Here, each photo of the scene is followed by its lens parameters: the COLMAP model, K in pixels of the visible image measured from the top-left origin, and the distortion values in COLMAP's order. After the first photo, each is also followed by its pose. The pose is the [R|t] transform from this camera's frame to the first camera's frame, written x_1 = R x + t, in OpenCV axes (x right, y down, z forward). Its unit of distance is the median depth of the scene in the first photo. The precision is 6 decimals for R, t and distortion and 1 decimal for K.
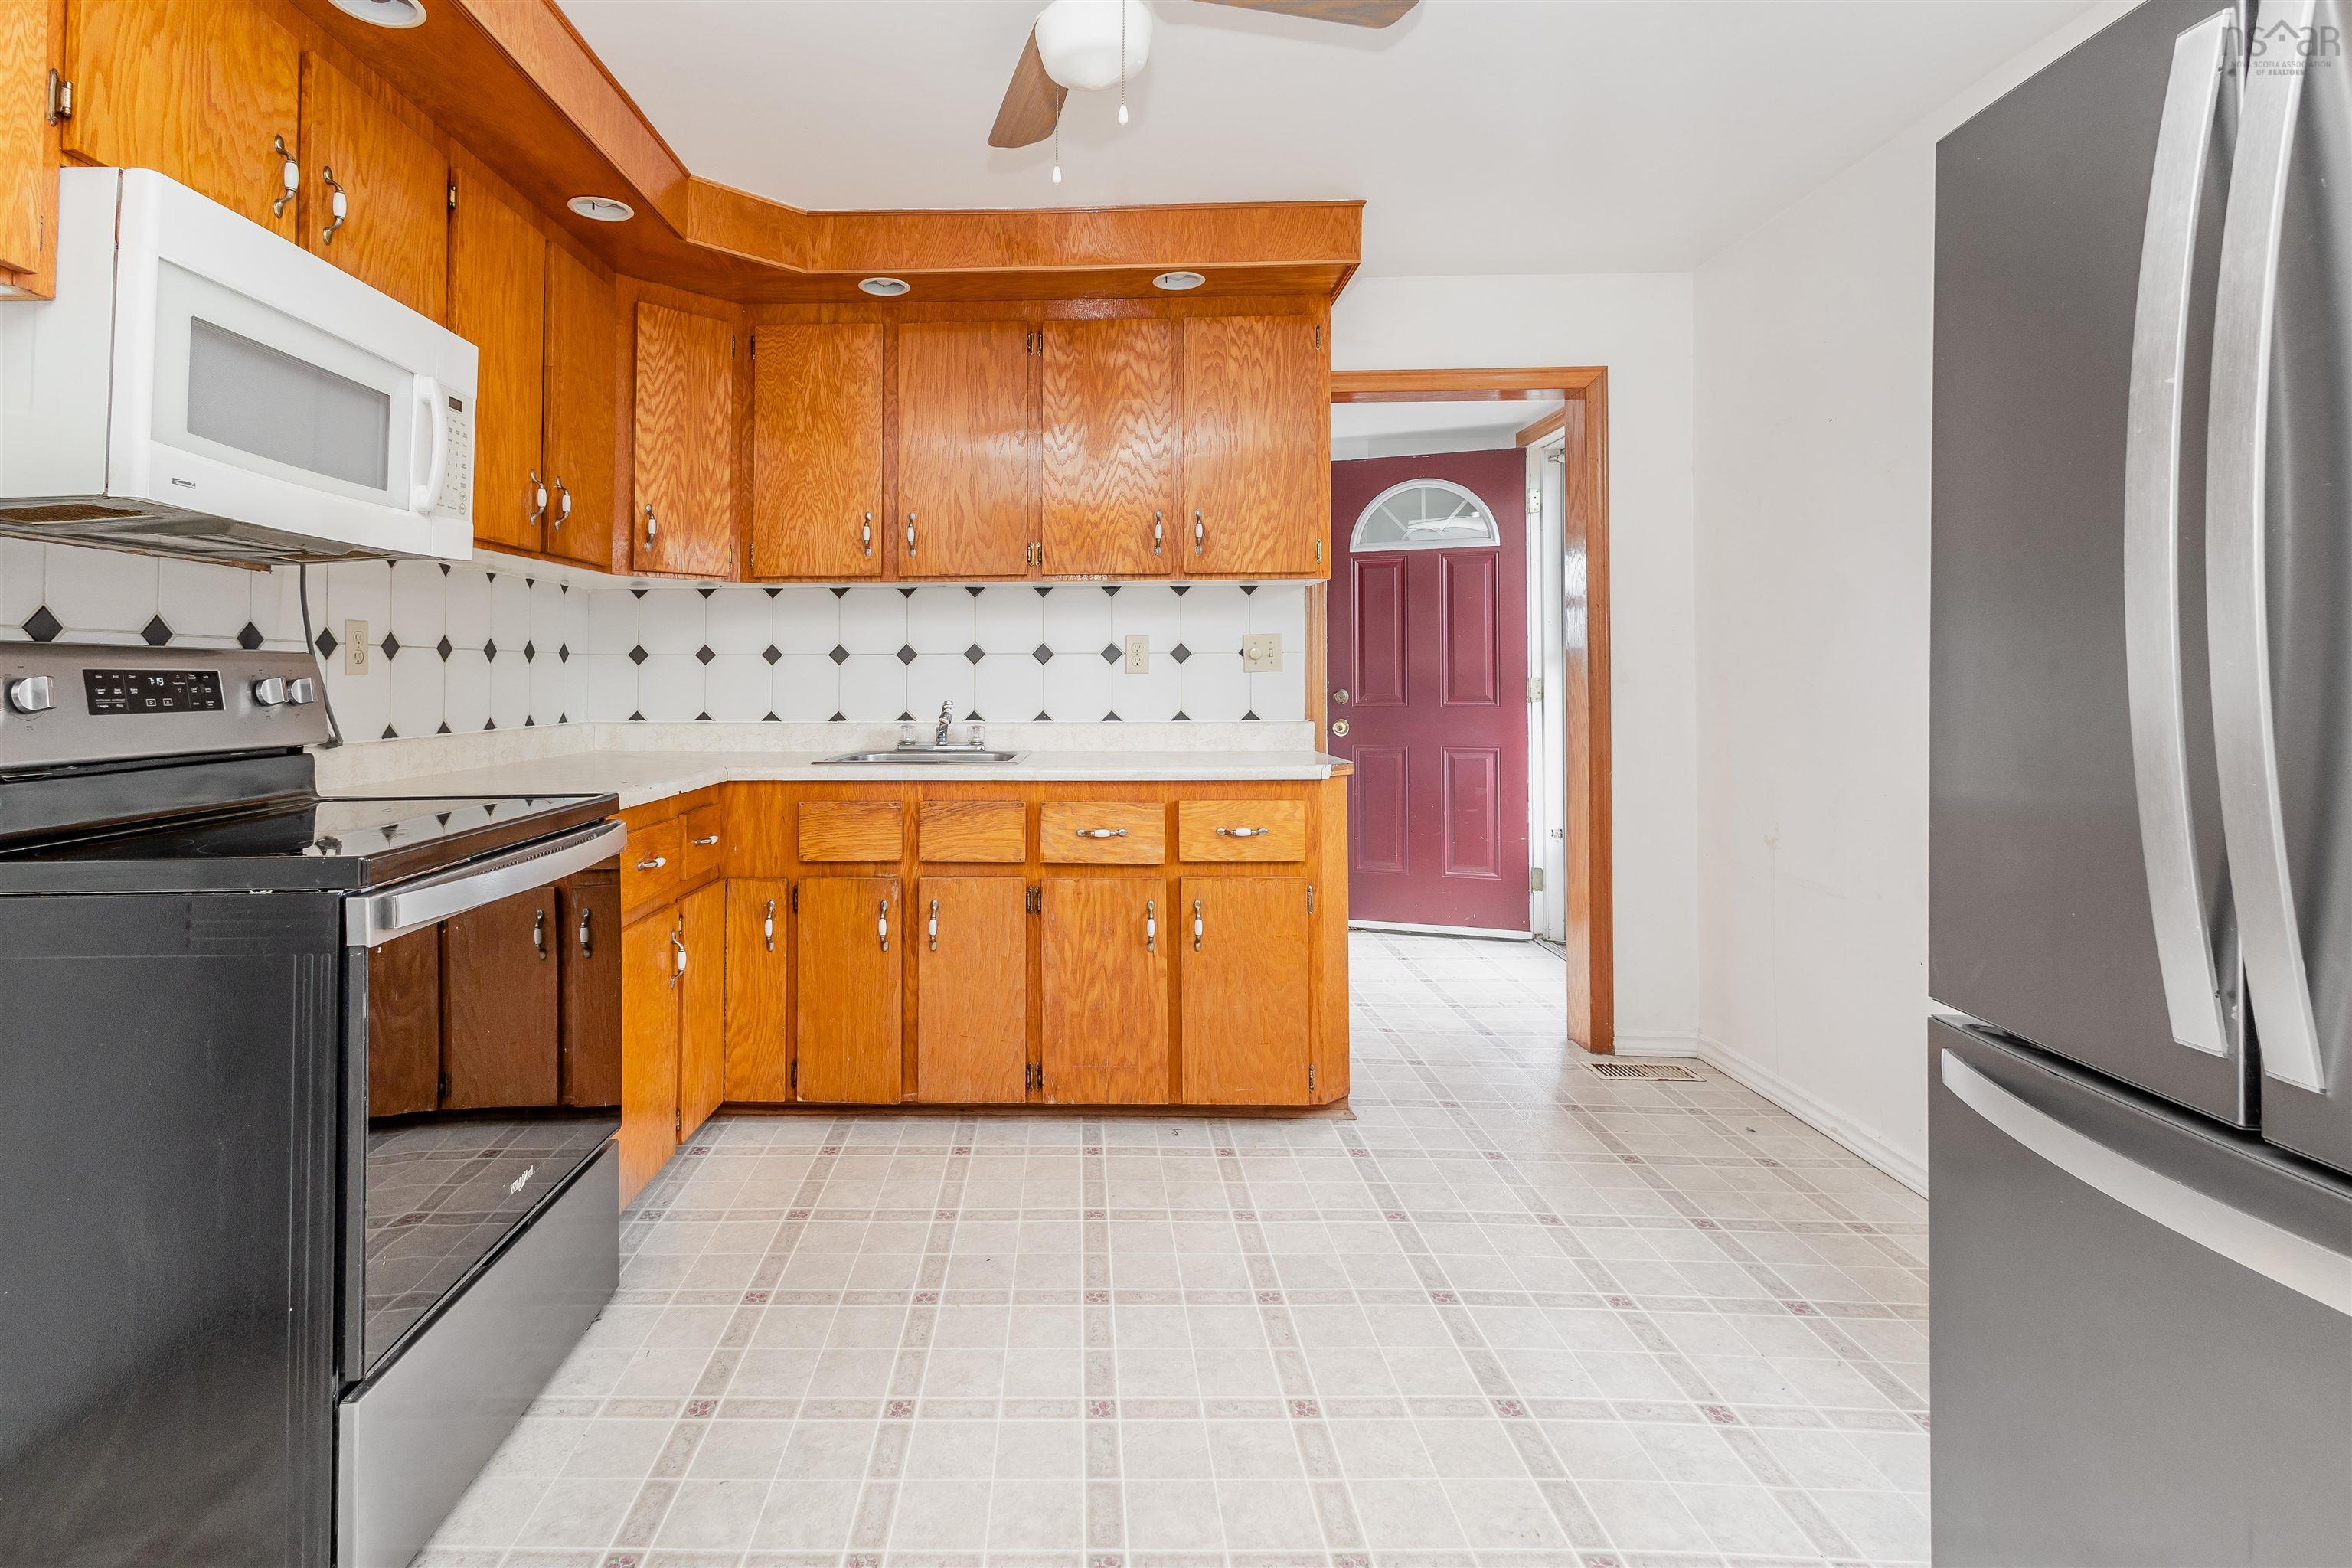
lens RADIAL K [[1098.2, 0, 1070.6], [0, 1098.2, 672.2], [0, 0, 1]] dist [0.014981, -0.002884]
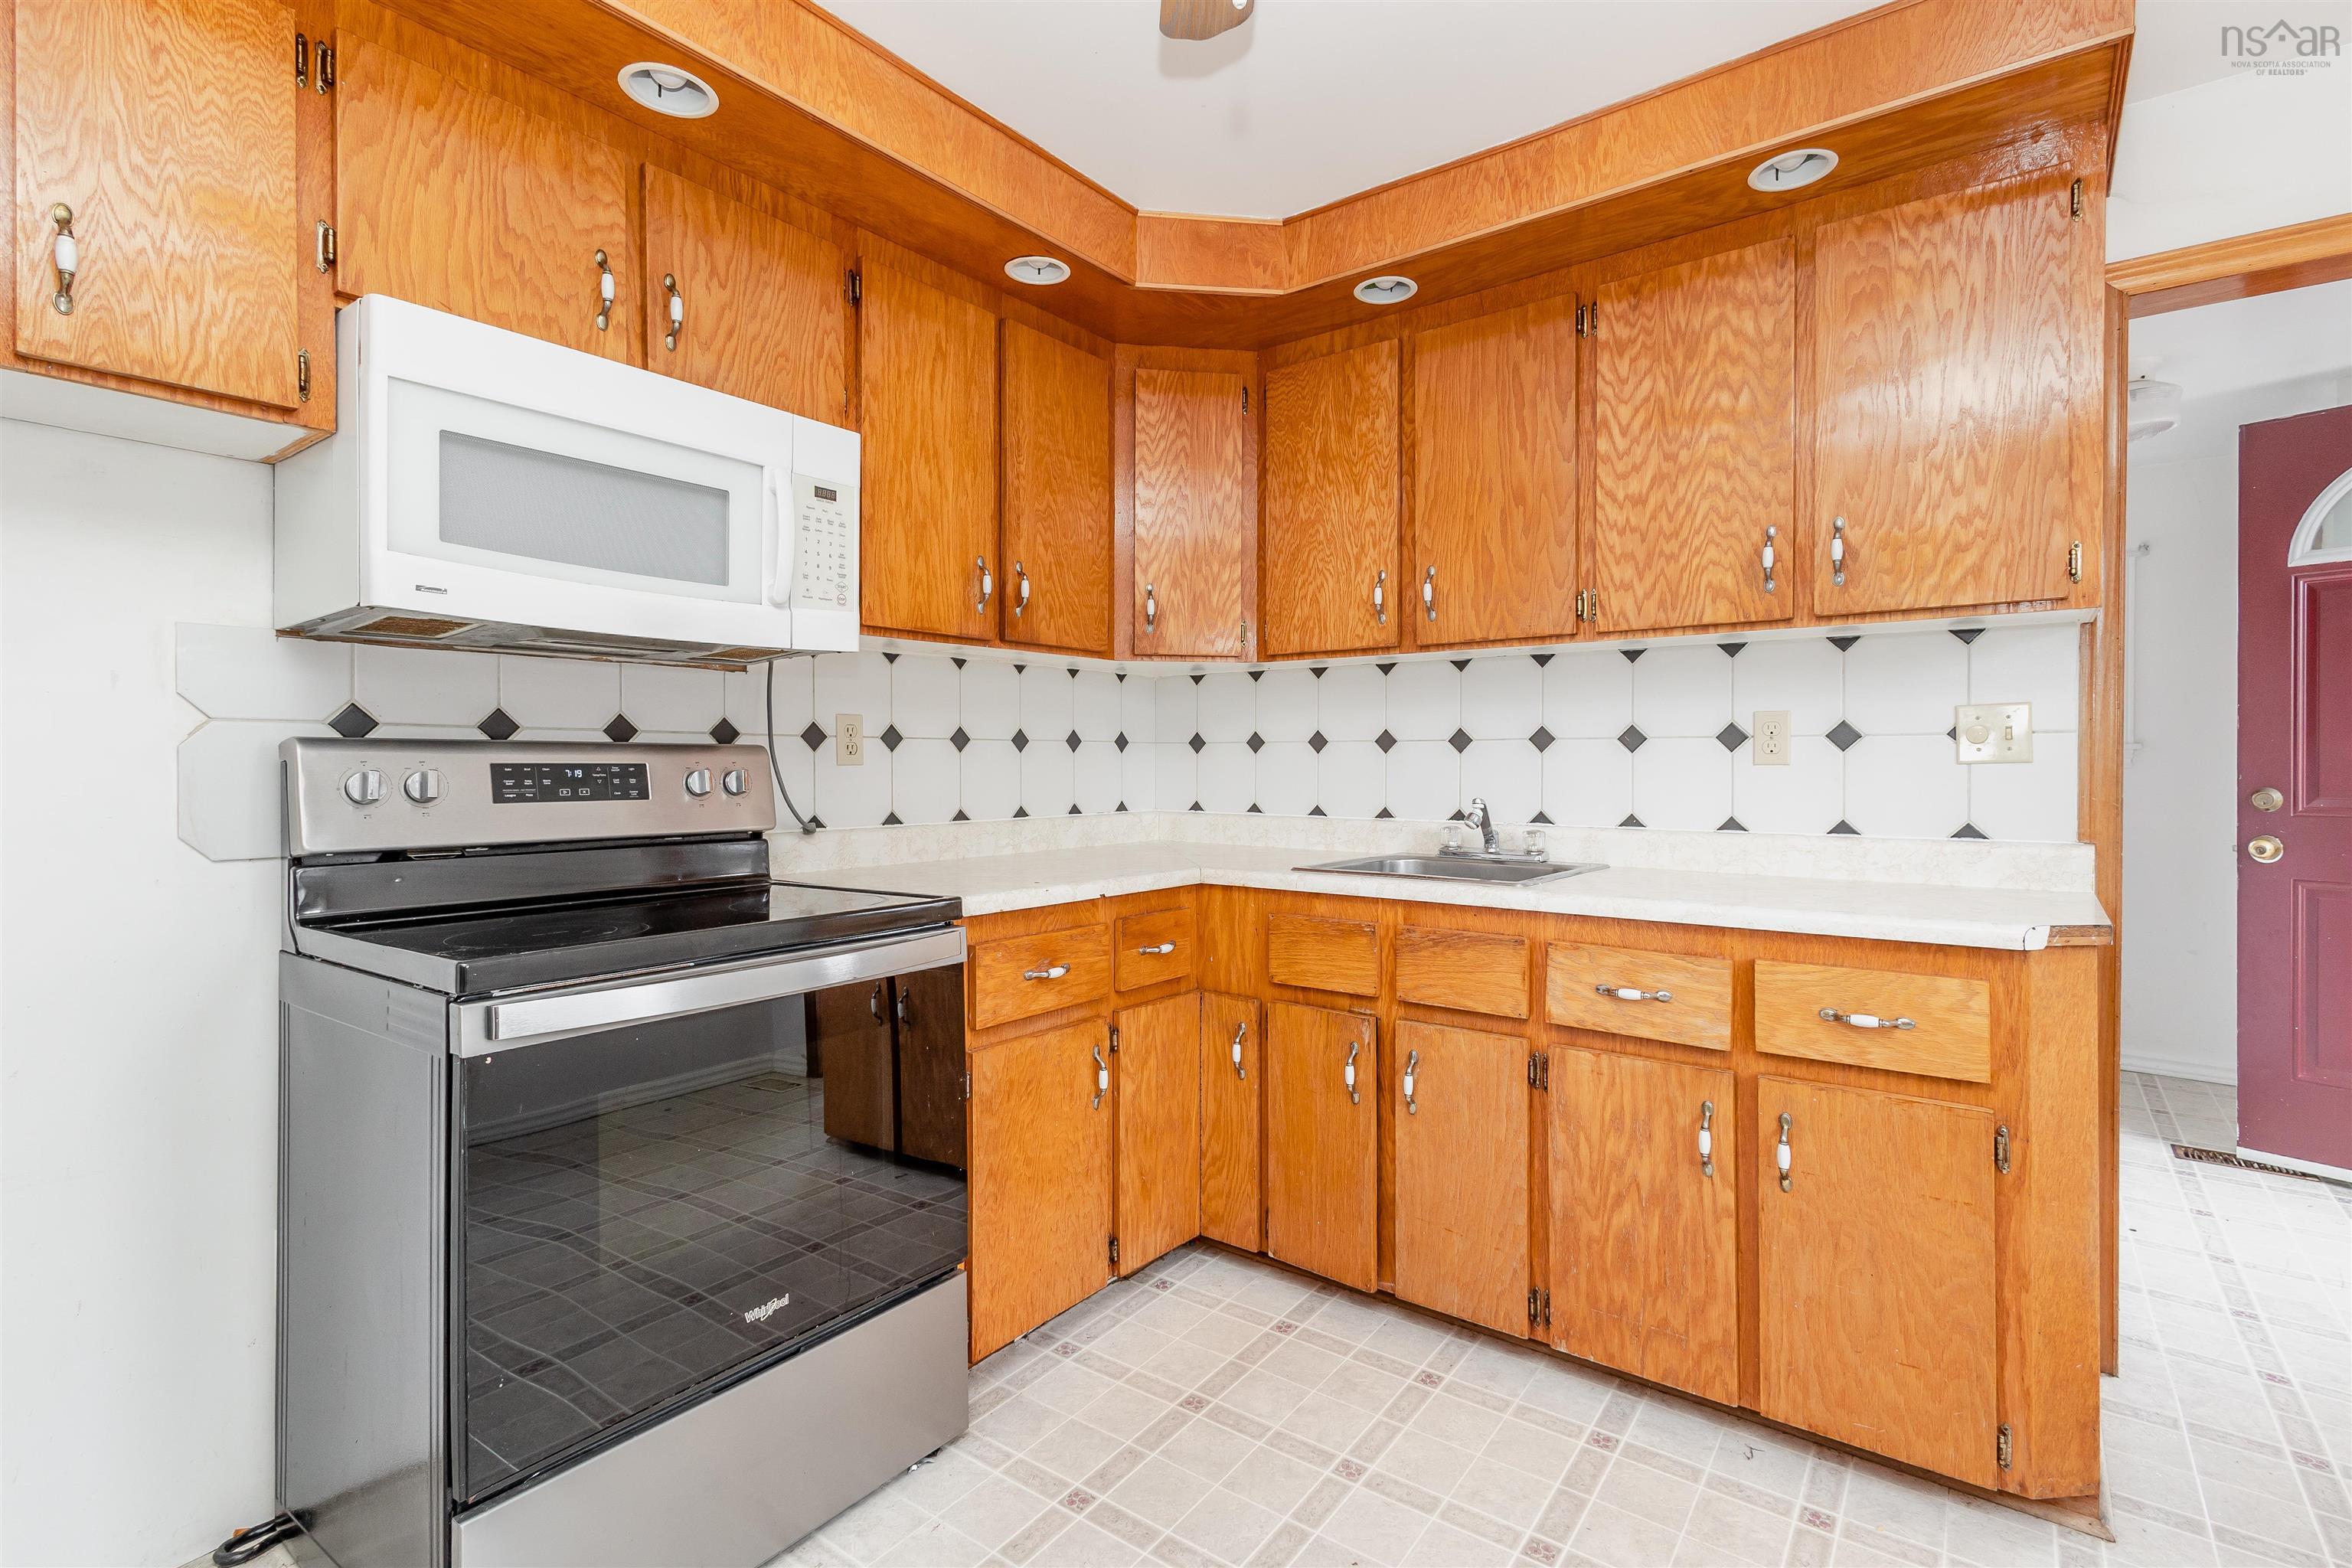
lens RADIAL K [[1098.2, 0, 1178.4], [0, 1098.2, 776.5], [0, 0, 1]] dist [0.014981, -0.002884]
pose [[0.824021, 0.010900, -0.566454, 0.185679], [-0.000292, 0.999823, 0.018815, -0.005679], [0.566559, -0.015339, 0.823878, 0.254407]]
